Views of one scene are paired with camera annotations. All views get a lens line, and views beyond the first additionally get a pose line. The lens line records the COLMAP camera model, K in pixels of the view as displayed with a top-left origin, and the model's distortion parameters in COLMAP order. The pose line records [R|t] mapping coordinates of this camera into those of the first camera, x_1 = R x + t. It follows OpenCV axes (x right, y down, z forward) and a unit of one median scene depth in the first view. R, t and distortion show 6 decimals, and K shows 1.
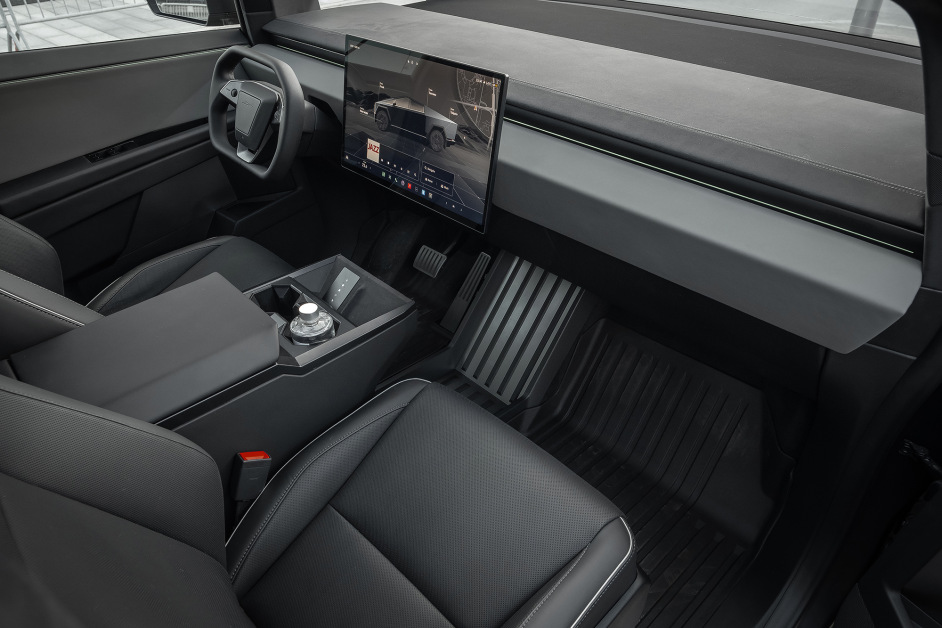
lens RADIAL K [[703.4, 0, 476.4], [0, 703.4, 319.9], [0, 0, 1]] dist [-0.001059, 0.019258]
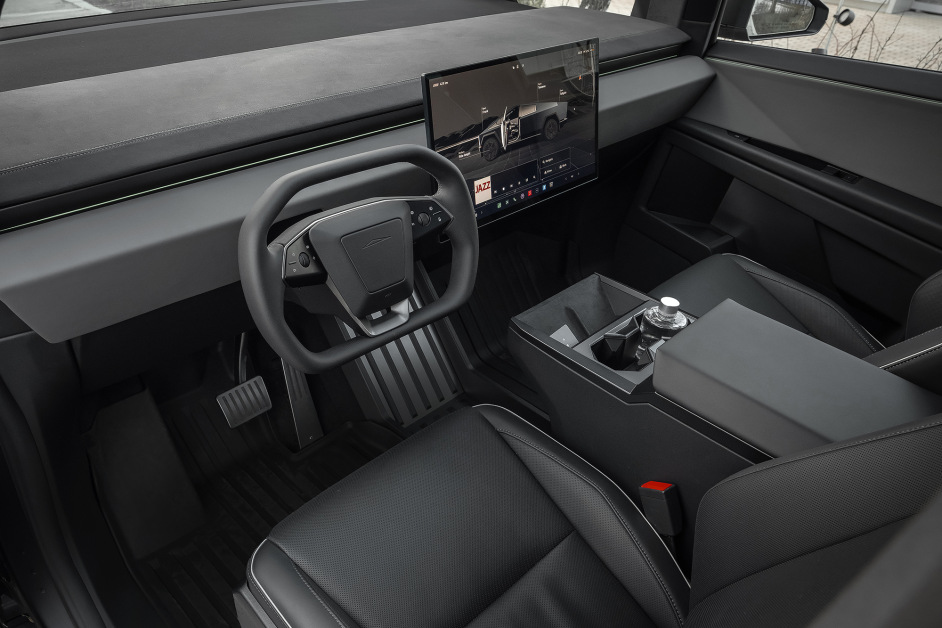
lens RADIAL K [[703.4, 0, 447.4], [0, 703.4, 314.9], [0, 0, 1]] dist [-0.001059, 0.019258]
pose [[-0.049744, -0.522299, 0.851310, -0.922518], [0.521726, 0.713238, 0.468075, -0.539232], [-0.851662, 0.467434, 0.237017, 0.883585]]
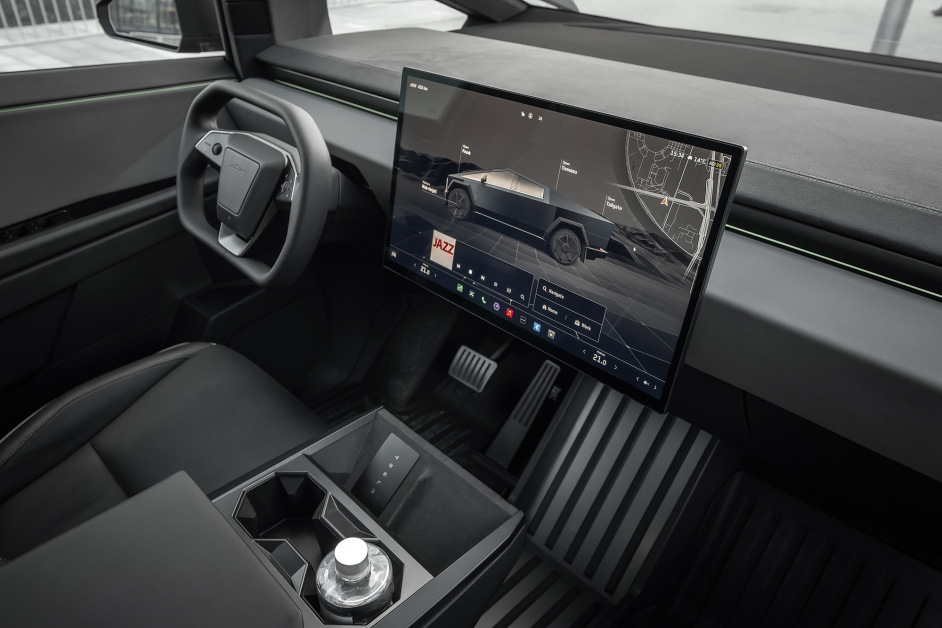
lens RADIAL K [[702.4, 0, 469.6], [0, 702.4, 307.6], [0, 0, 1]] dist [0.007577, -0.014294]
pose [[0.999134, 0.009094, 0.040593, -0.144020], [-0.006587, 0.998087, -0.061467, -0.147026], [-0.041074, 0.061146, 0.997283, 0.368985]]
